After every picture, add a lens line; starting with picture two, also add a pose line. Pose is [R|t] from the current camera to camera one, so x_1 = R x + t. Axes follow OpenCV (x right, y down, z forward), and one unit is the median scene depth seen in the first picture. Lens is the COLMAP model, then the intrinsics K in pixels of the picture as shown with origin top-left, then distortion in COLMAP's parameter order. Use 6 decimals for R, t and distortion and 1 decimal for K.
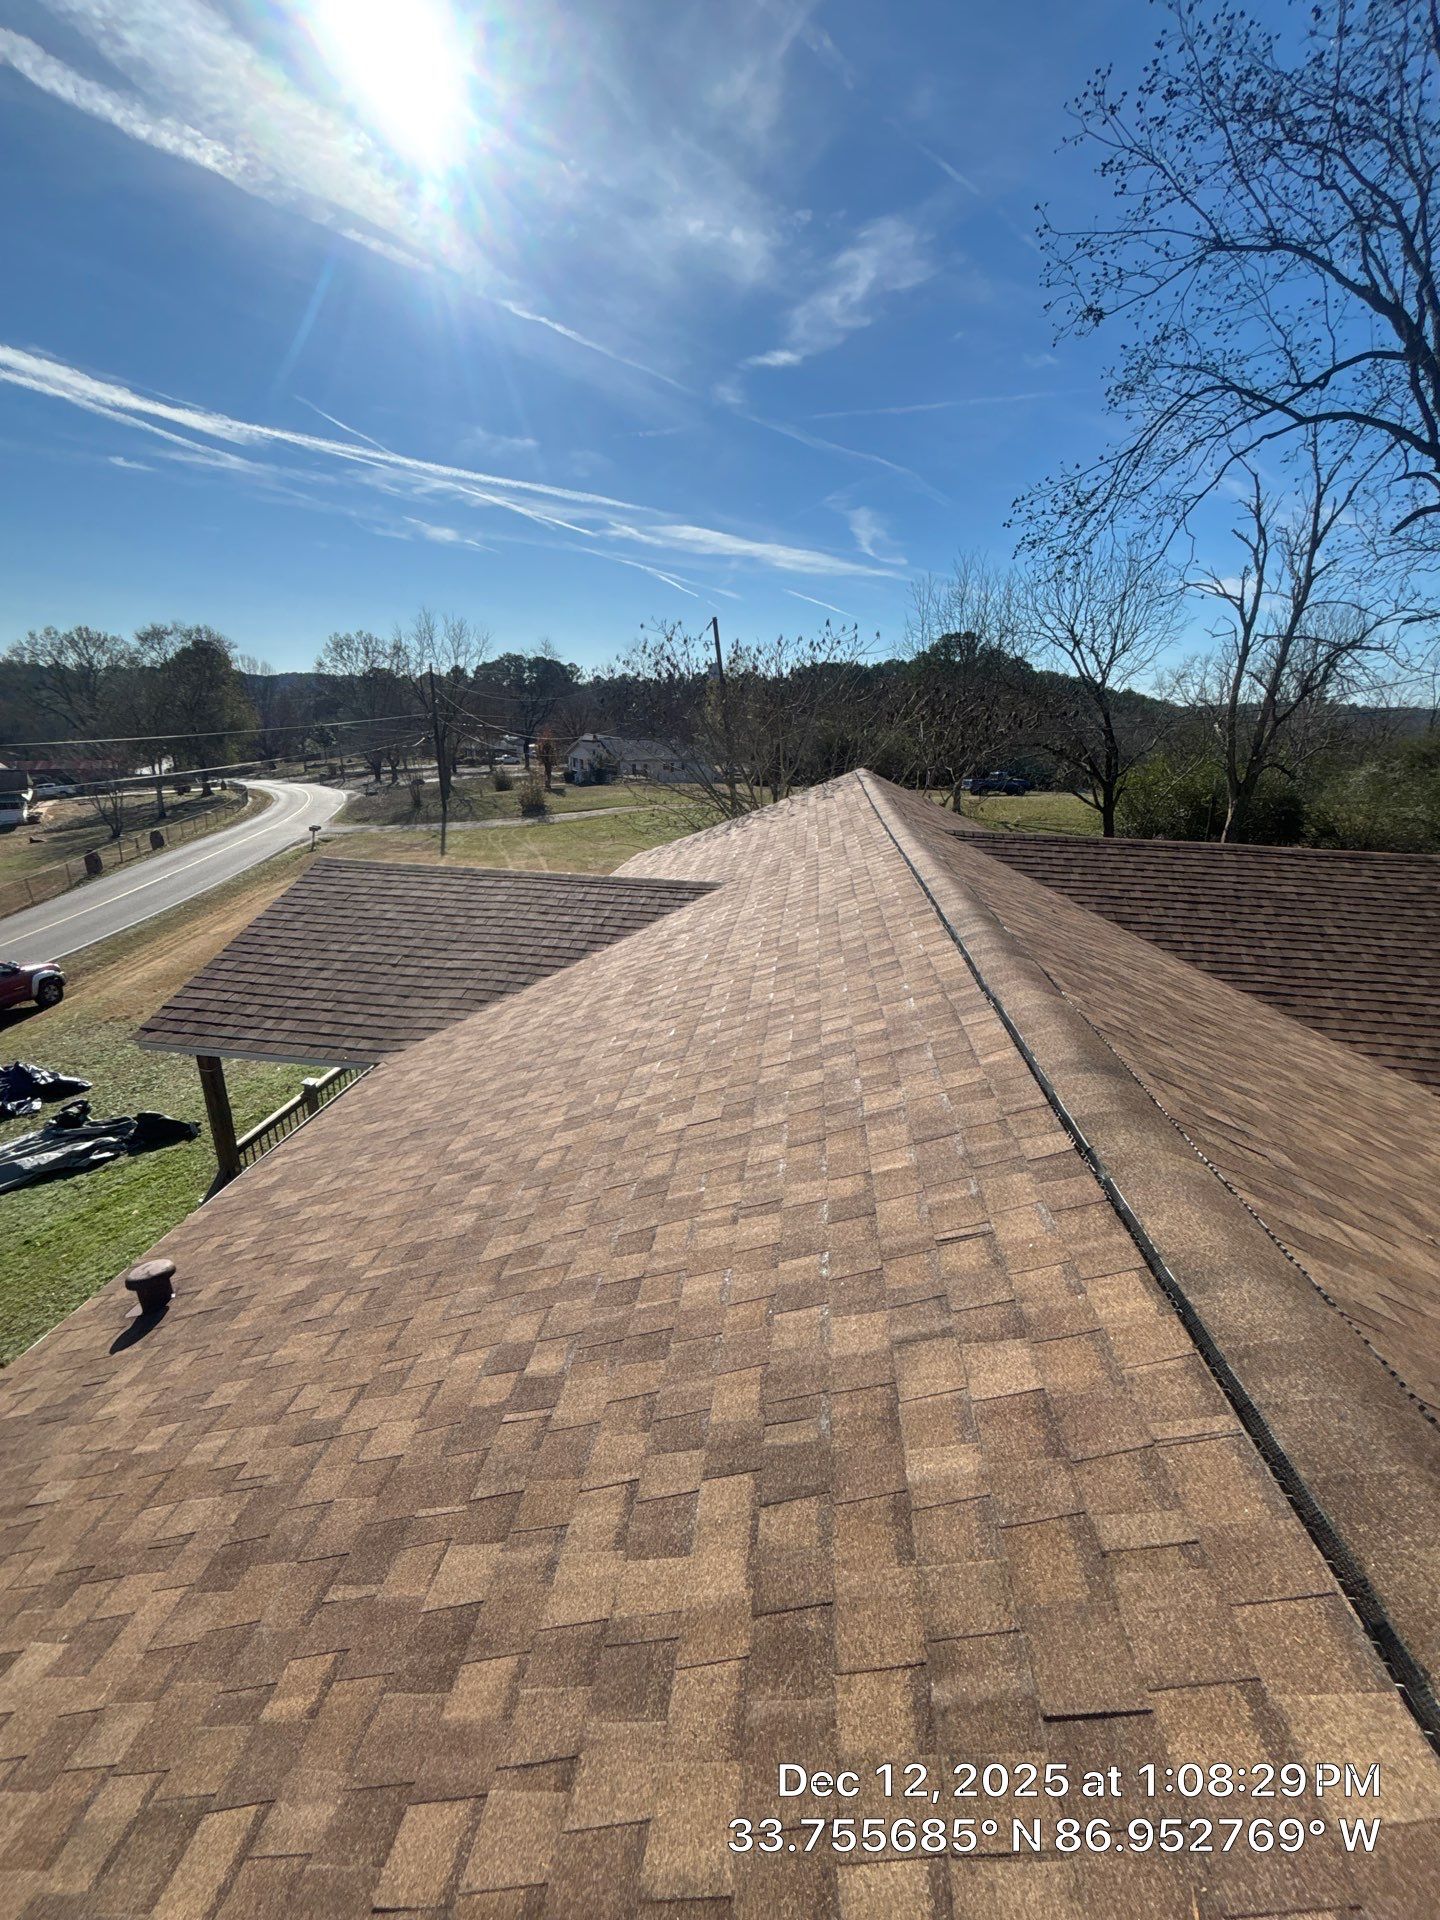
lens RADIAL K [[778.0, 0, 720.0], [0, 778.0, 960.0], [0, 0, 1]] dist [0.001092, -0.000337]
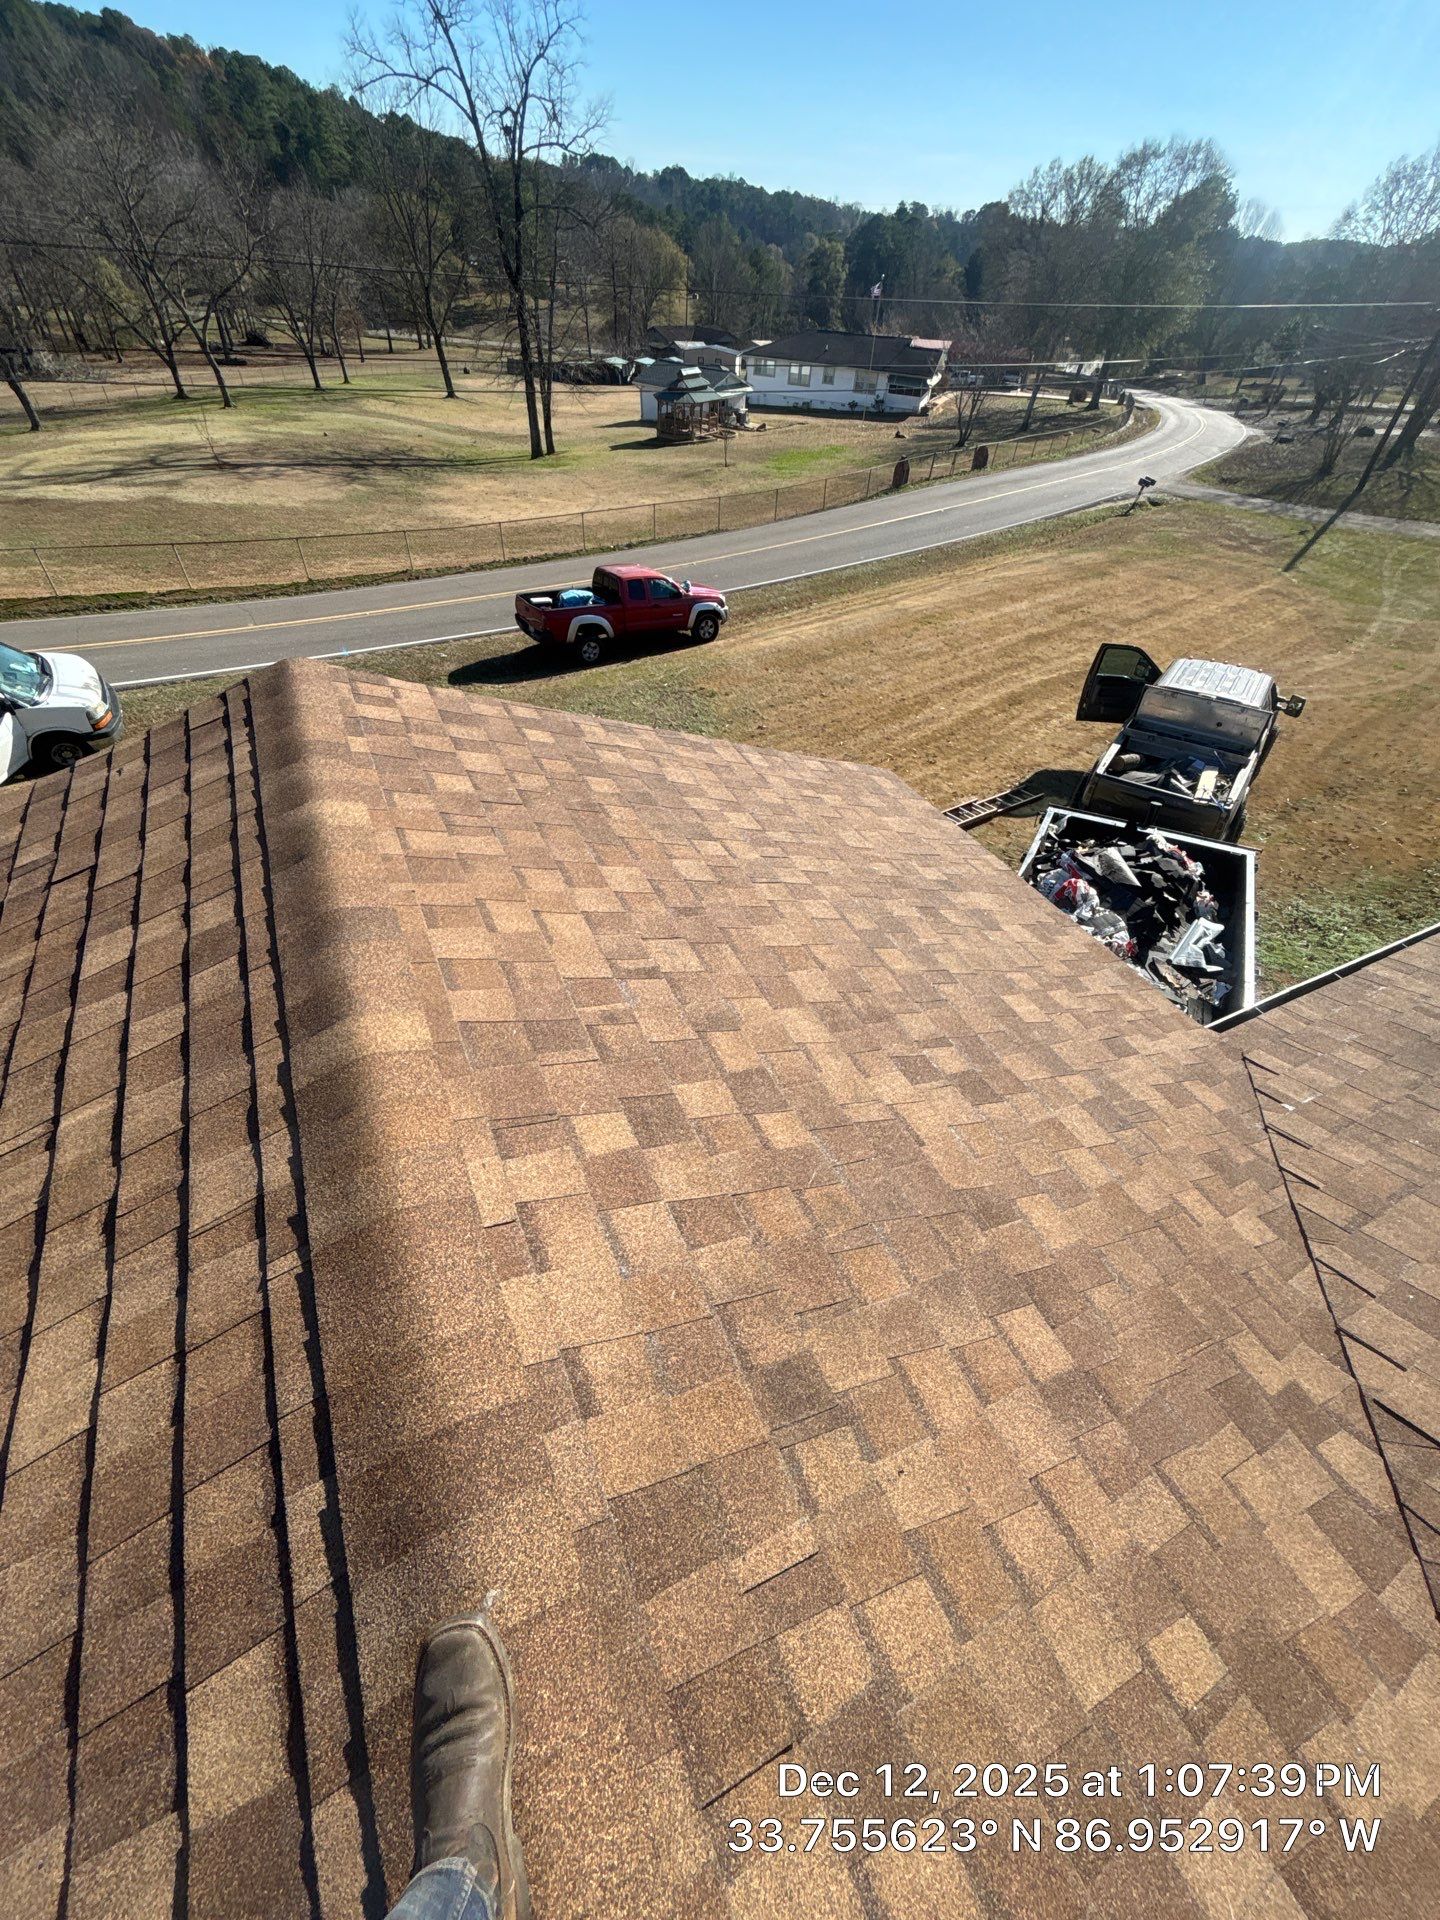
lens RADIAL K [[778.0, 0, 720.0], [0, 778.0, 960.0], [0, 0, 1]] dist [0.001092, -0.000337]
pose [[0.545346, 0.579999, -0.605144, -0.020596], [-0.303994, 0.809649, 0.502052, -0.036715], [0.781143, -0.089831, 0.617855, 0.136539]]
